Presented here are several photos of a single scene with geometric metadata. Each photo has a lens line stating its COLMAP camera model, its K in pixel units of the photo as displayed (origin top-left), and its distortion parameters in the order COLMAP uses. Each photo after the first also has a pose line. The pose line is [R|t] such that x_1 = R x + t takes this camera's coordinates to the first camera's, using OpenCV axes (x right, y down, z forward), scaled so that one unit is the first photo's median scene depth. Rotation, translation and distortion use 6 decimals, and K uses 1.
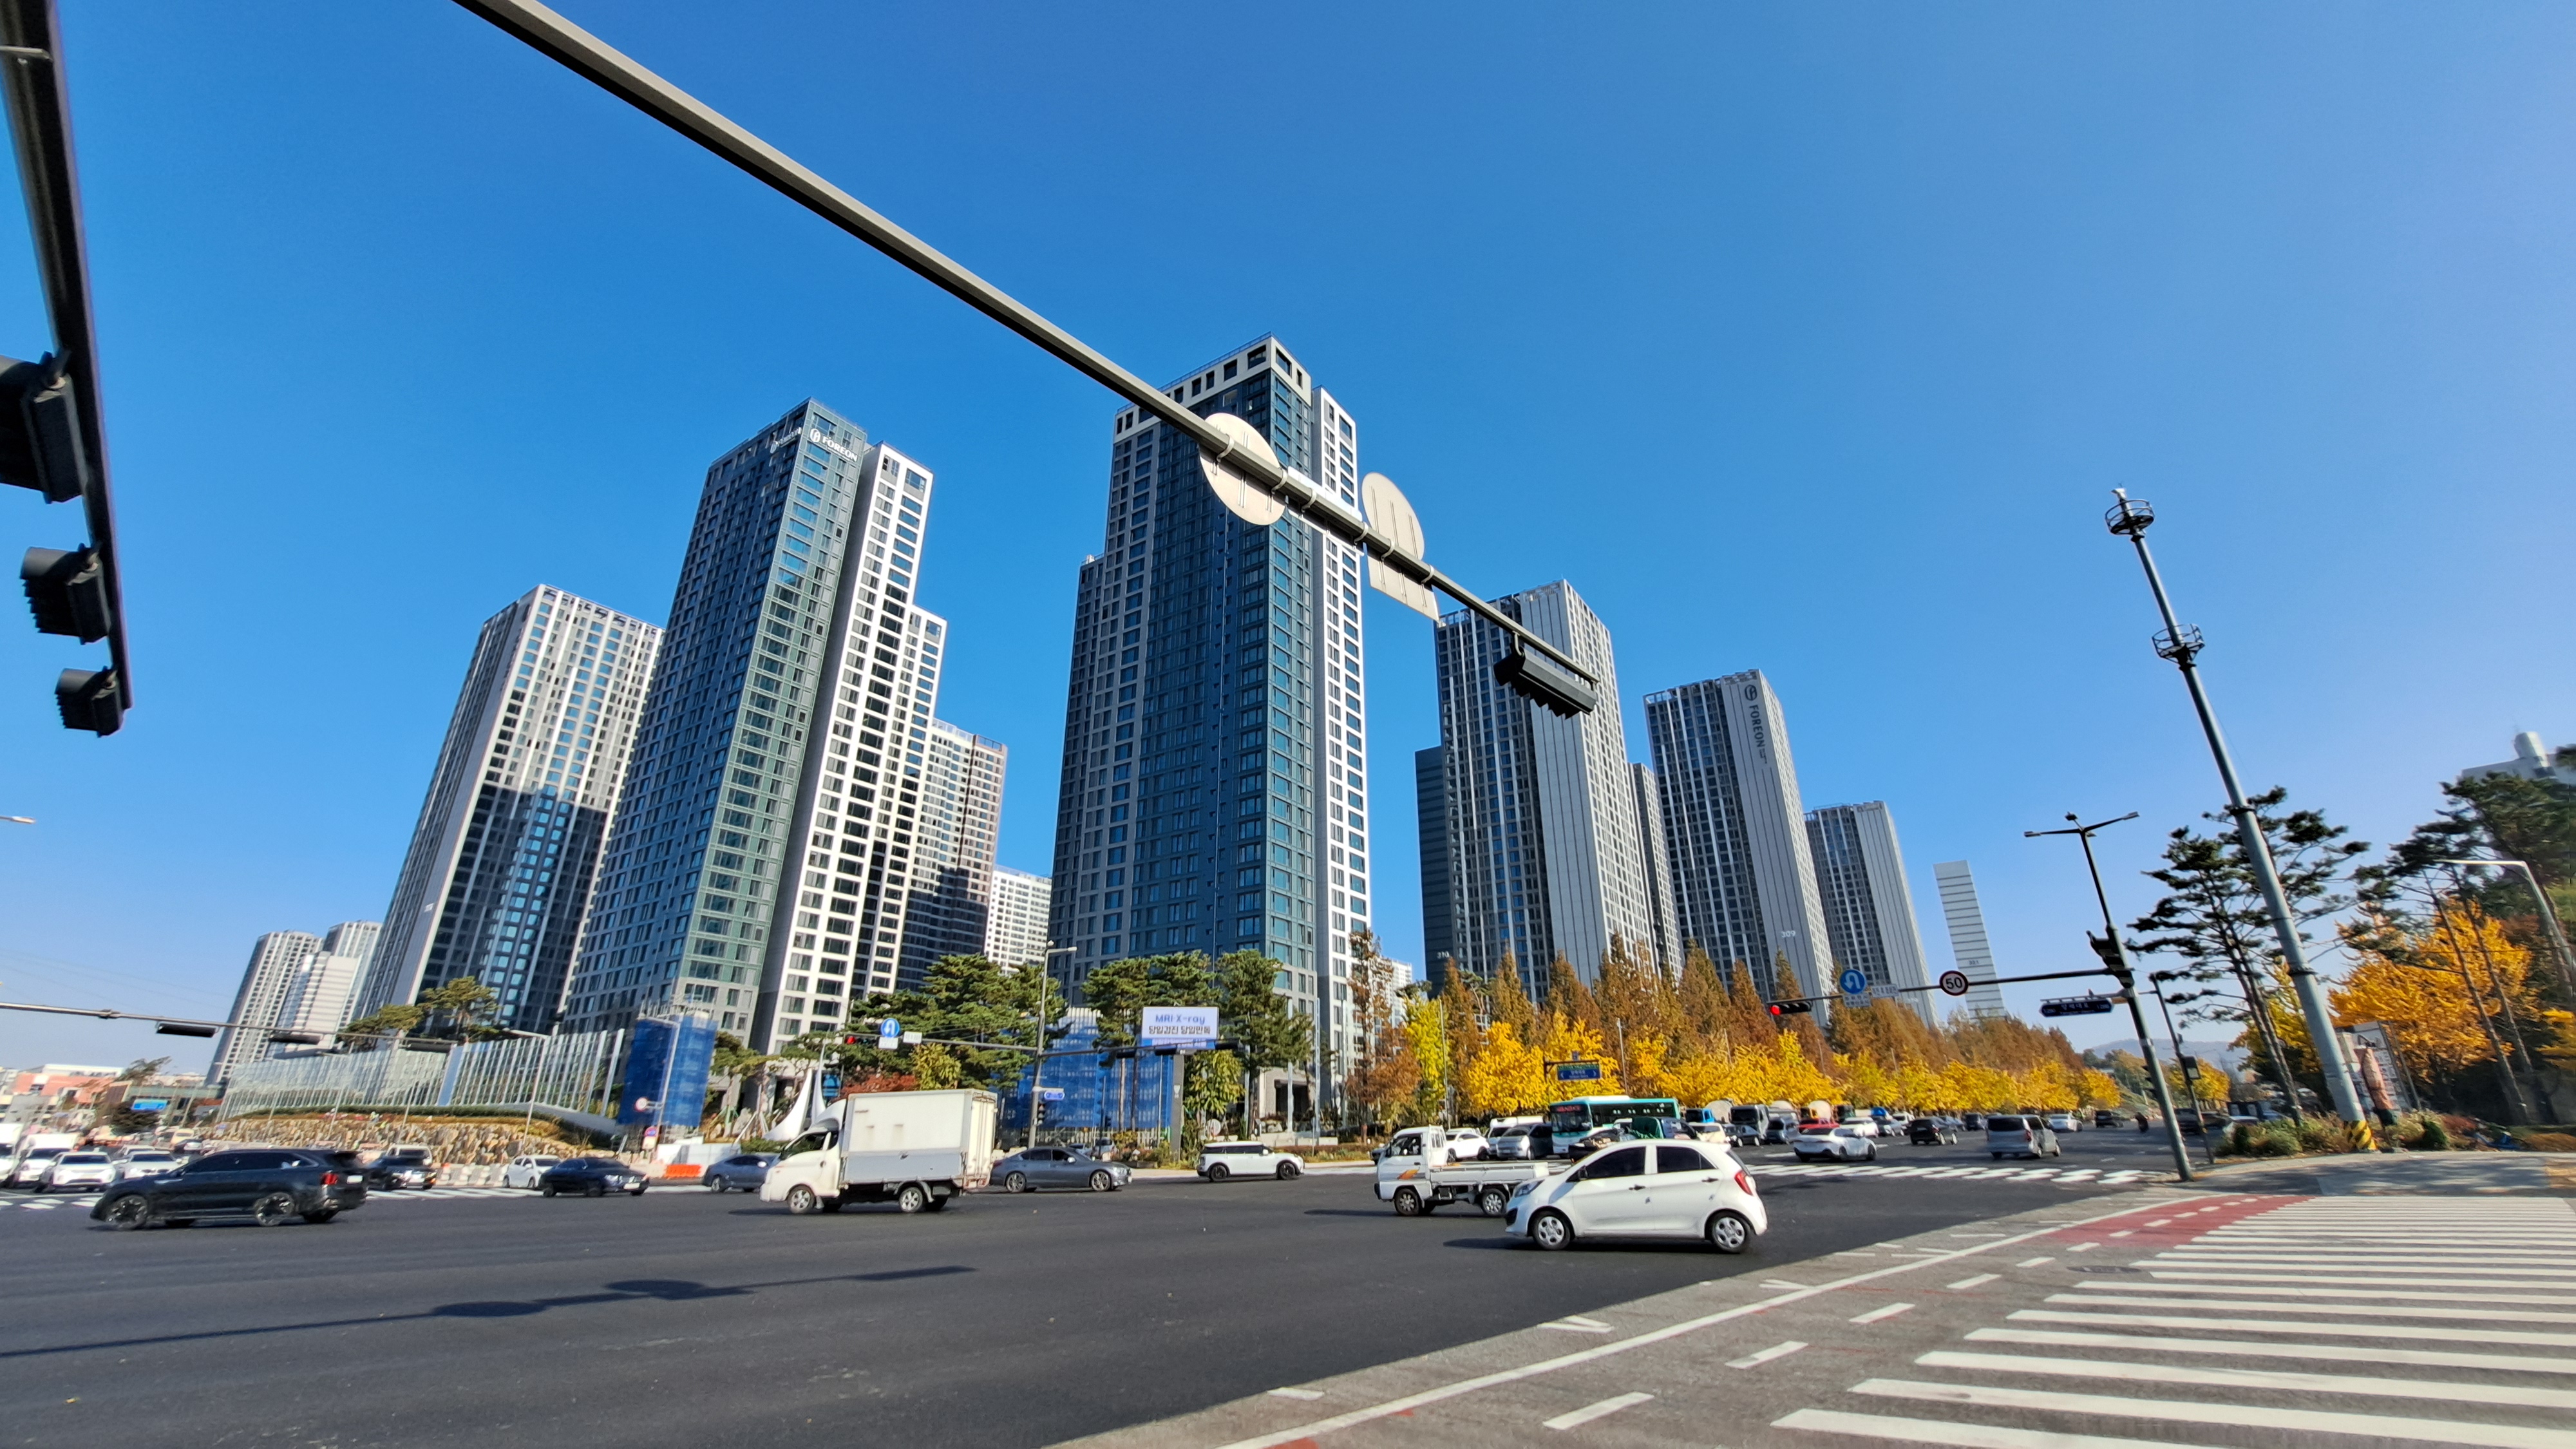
lens RADIAL K [[1014.3, 0, 1288.0], [0, 1014.3, 724.5], [0, 0, 1]] dist [-0.014369, -0.000125]
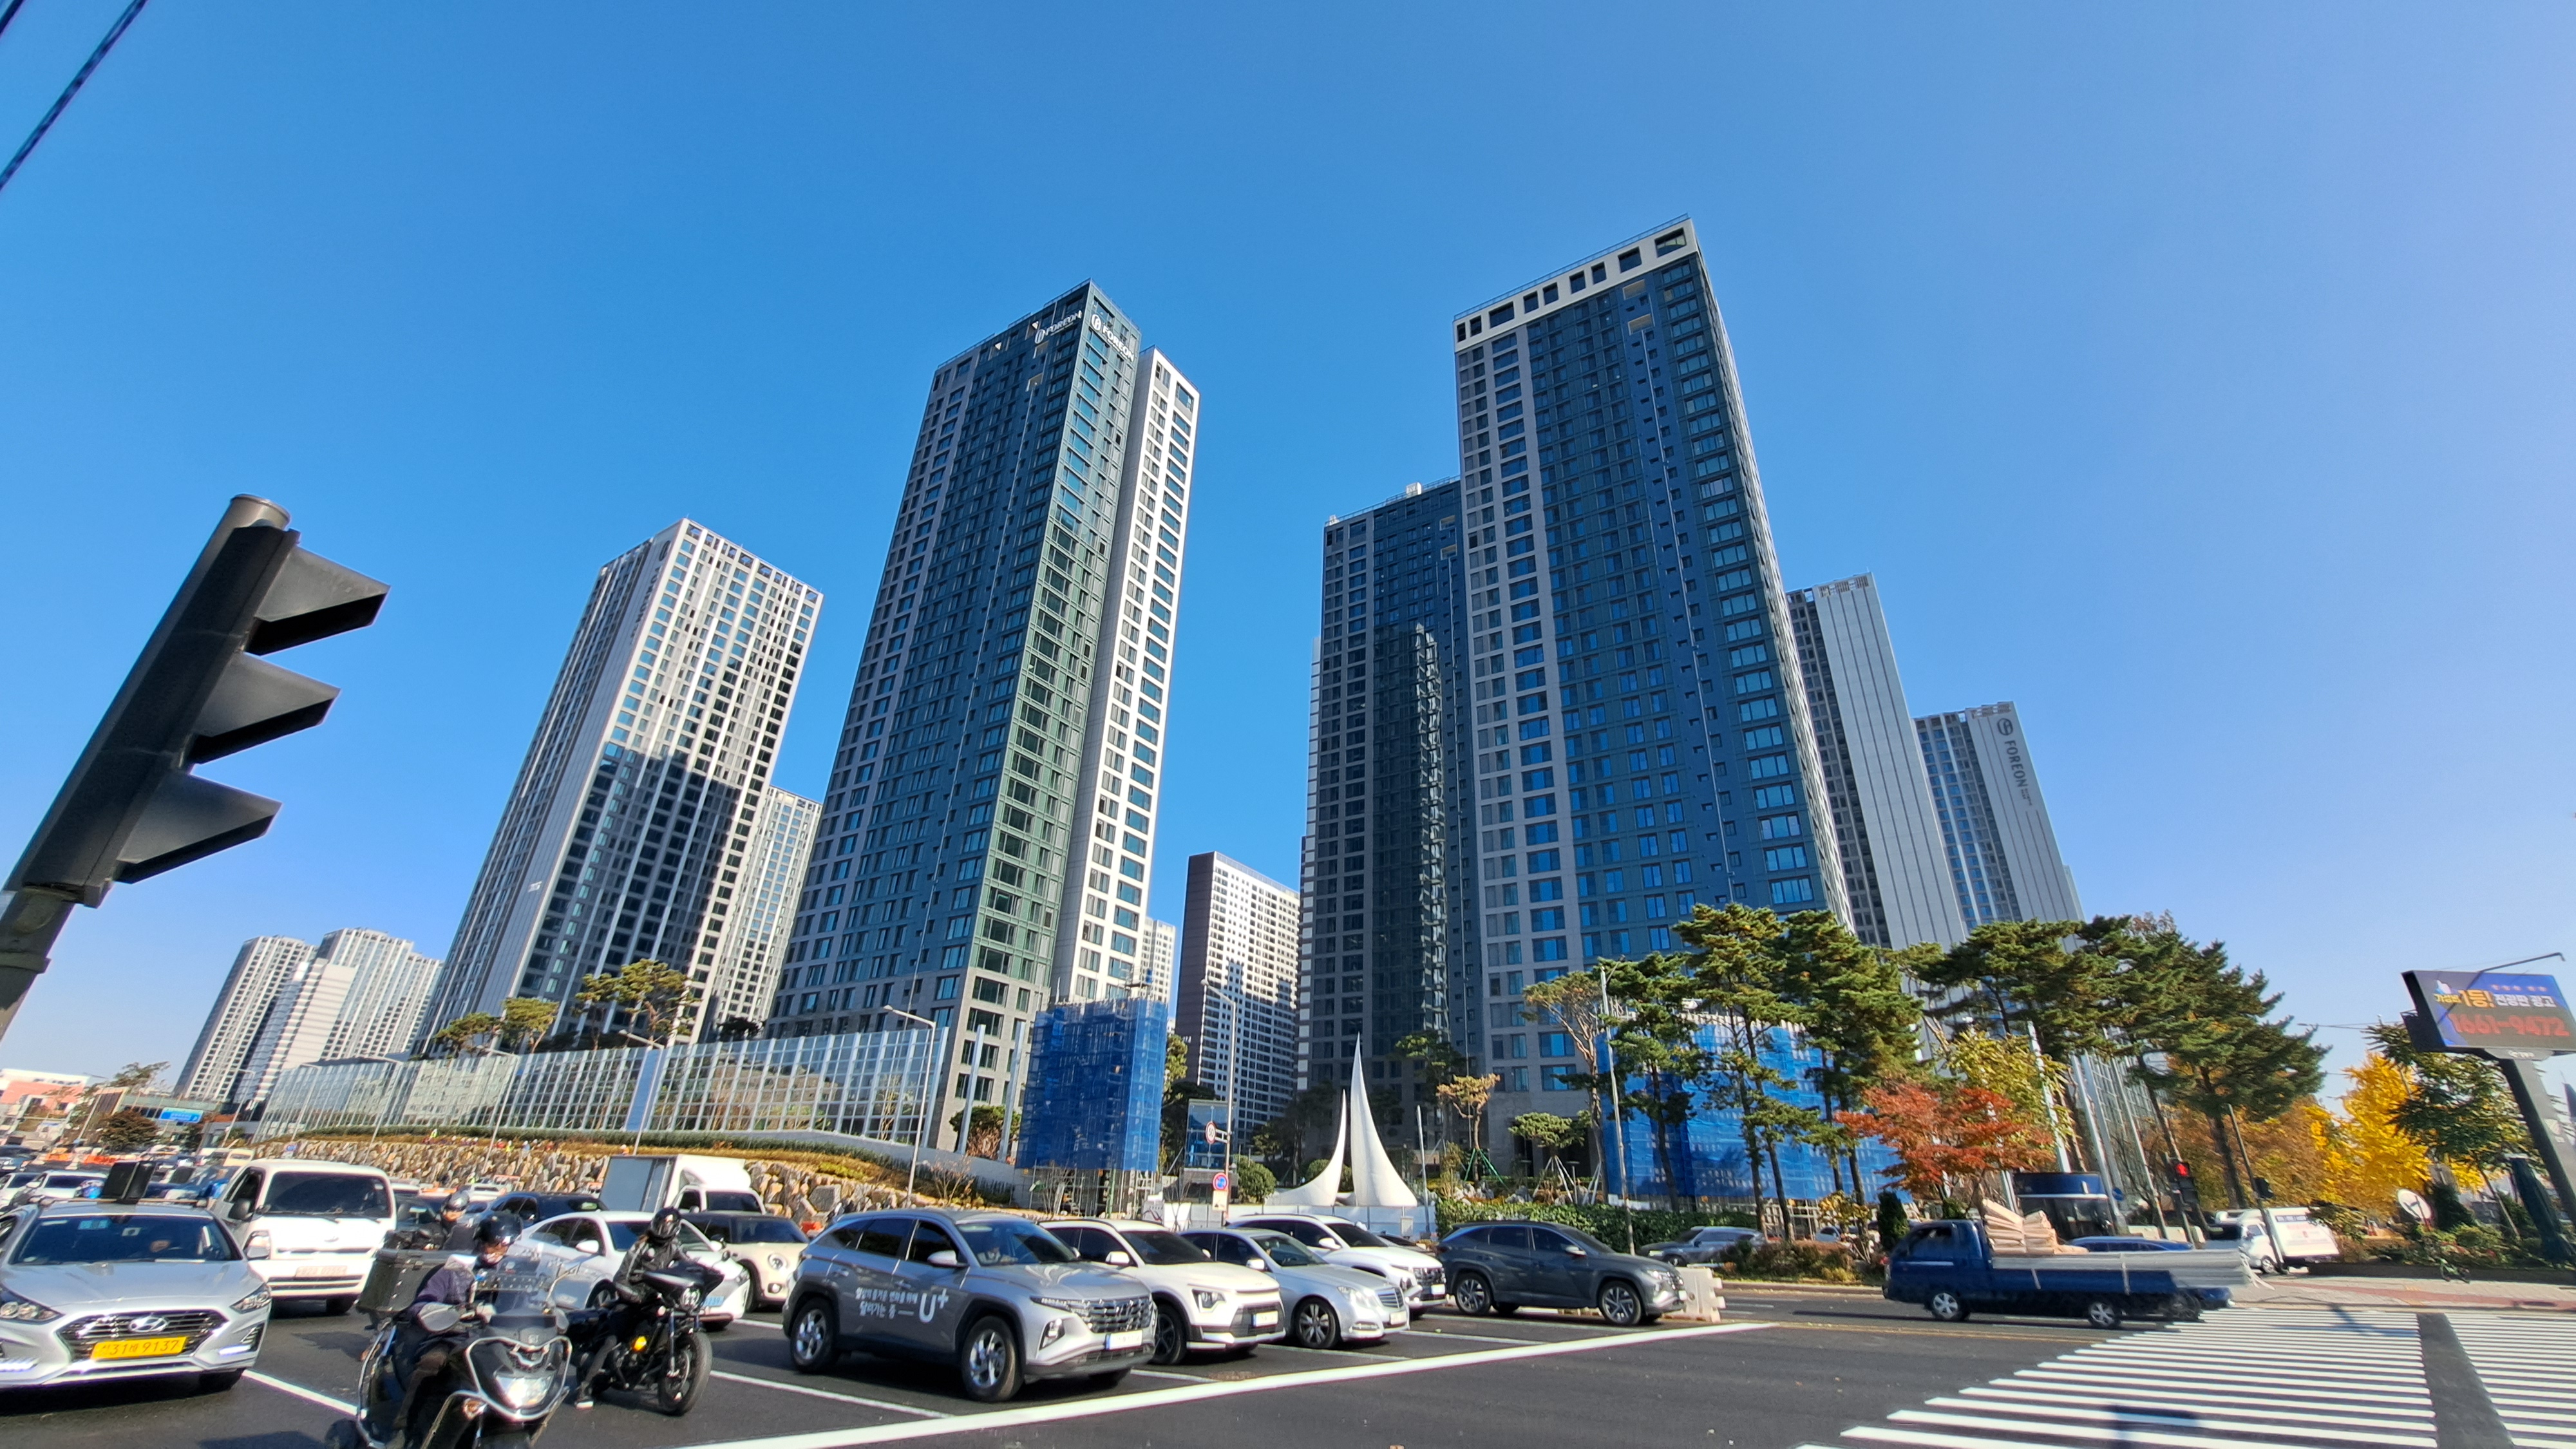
lens RADIAL K [[1014.3, 0, 1288.0], [0, 1014.3, 724.5], [0, 0, 1]] dist [-0.014369, -0.000125]
pose [[0.998788, 0.048396, 0.008917, -0.232558], [-0.047752, 0.996931, -0.062042, 0.065474], [-0.011892, 0.061541, 0.998034, 0.148491]]
